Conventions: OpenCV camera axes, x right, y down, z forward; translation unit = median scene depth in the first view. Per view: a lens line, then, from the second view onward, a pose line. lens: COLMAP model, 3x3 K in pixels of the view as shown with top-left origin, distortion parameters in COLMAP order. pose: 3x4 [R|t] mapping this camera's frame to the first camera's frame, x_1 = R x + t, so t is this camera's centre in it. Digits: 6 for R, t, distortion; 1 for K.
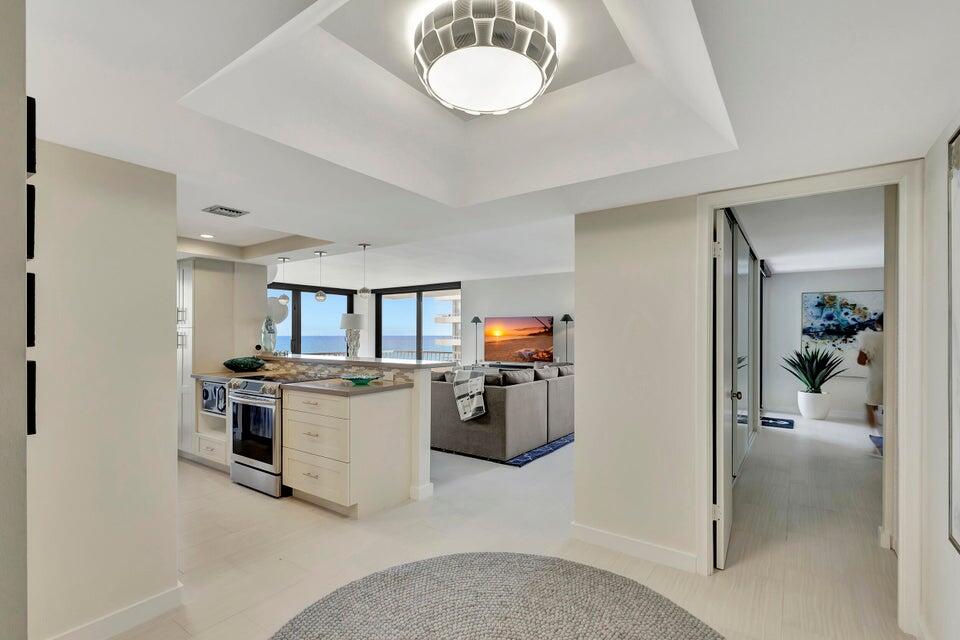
lens RADIAL K [[453.4, 0, 481.8], [0, 453.4, 334.7], [0, 0, 1]] dist [0.014434, -0.003979]
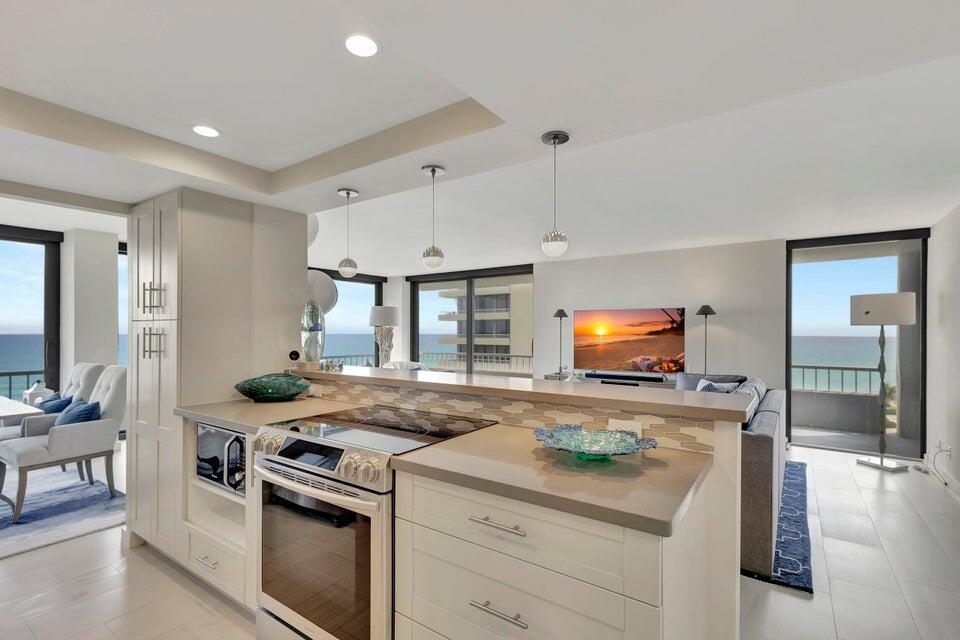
lens RADIAL K [[453.4, 0, 475.6], [0, 453.4, 332.3], [0, 0, 1]] dist [0.014434, -0.003979]
pose [[0.999991, 0.002525, 0.003287, -0.292582], [-0.002523, 0.999997, -0.000440, -0.001700], [-0.003288, 0.000432, 0.999995, 0.473306]]
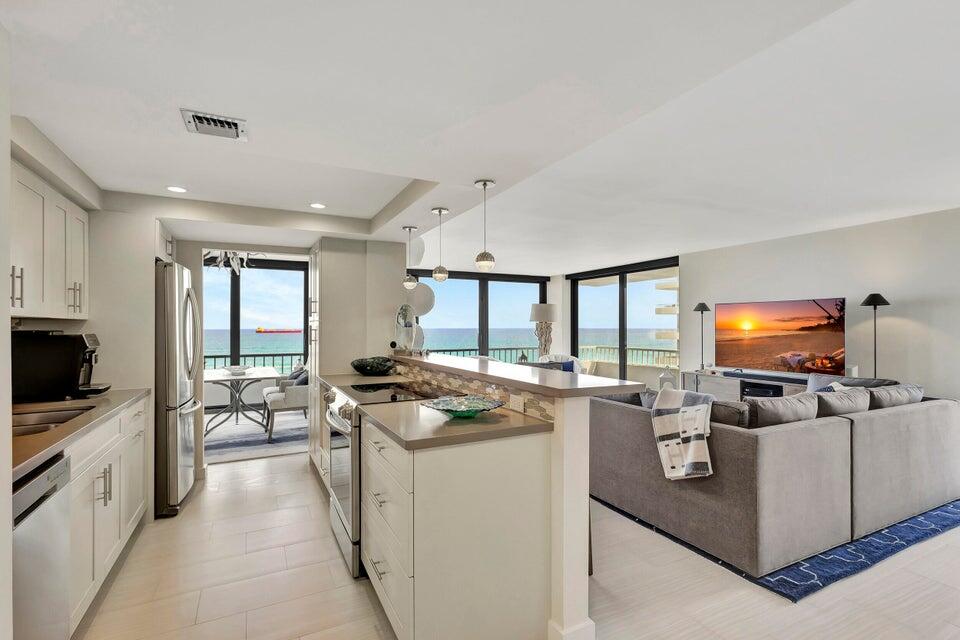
lens RADIAL K [[453.4, 0, 474.9], [0, 453.4, 324.5], [0, 0, 1]] dist [0.014434, -0.003979]
pose [[0.883764, -0.003066, -0.467923, 0.012036], [0.000510, 0.999984, -0.005590, -0.003490], [0.467933, 0.004701, 0.883751, 0.394779]]
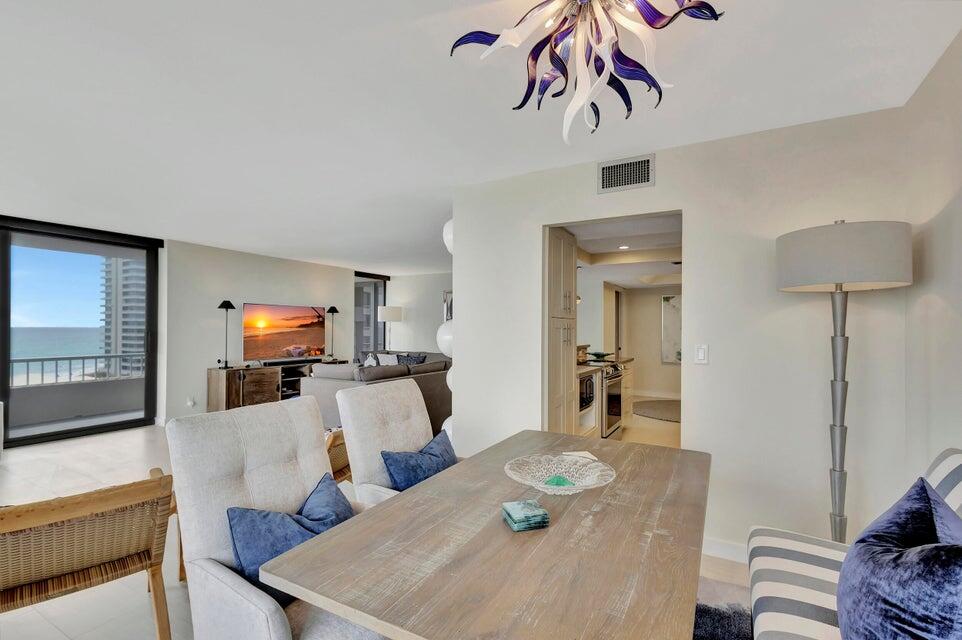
lens RADIAL K [[454.4, 0, 469.9], [0, 454.4, 322.2], [0, 0, 1]] dist [0.014434, -0.003979]
pose [[-0.096670, 0.010689, 0.995259, -1.435570], [-0.006755, 0.999912, -0.011395, 0.001284], [-0.995294, -0.007824, -0.096590, 1.296410]]
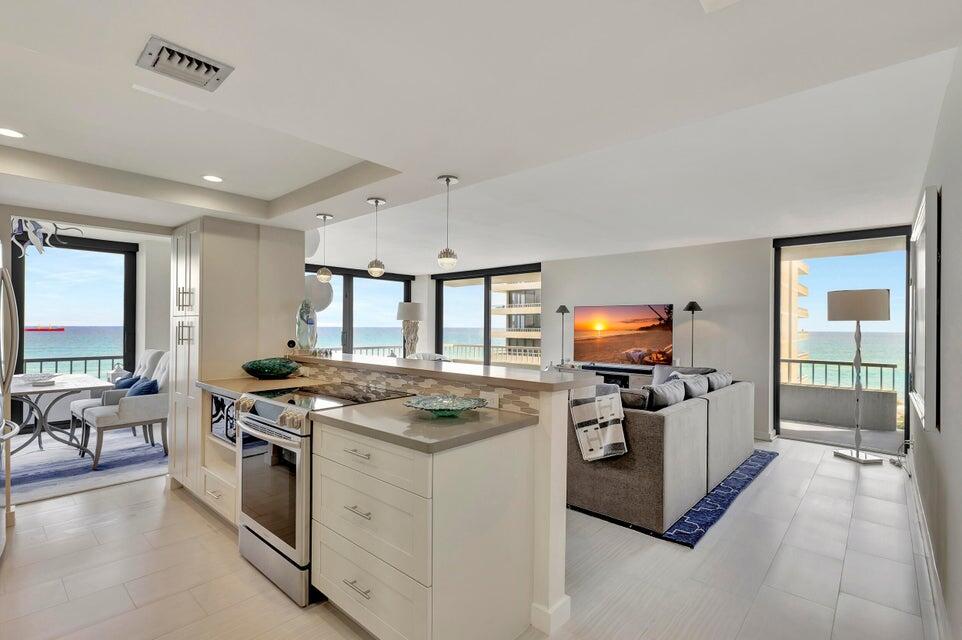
lens RADIAL K [[454.4, 0, 478.2], [0, 454.4, 325.4], [0, 0, 1]] dist [0.014434, -0.003979]
pose [[0.993298, 0.006334, -0.115406, -0.127874], [-0.006711, 0.999973, -0.002885, -0.001358], [0.115384, 0.003641, 0.993314, 0.352823]]
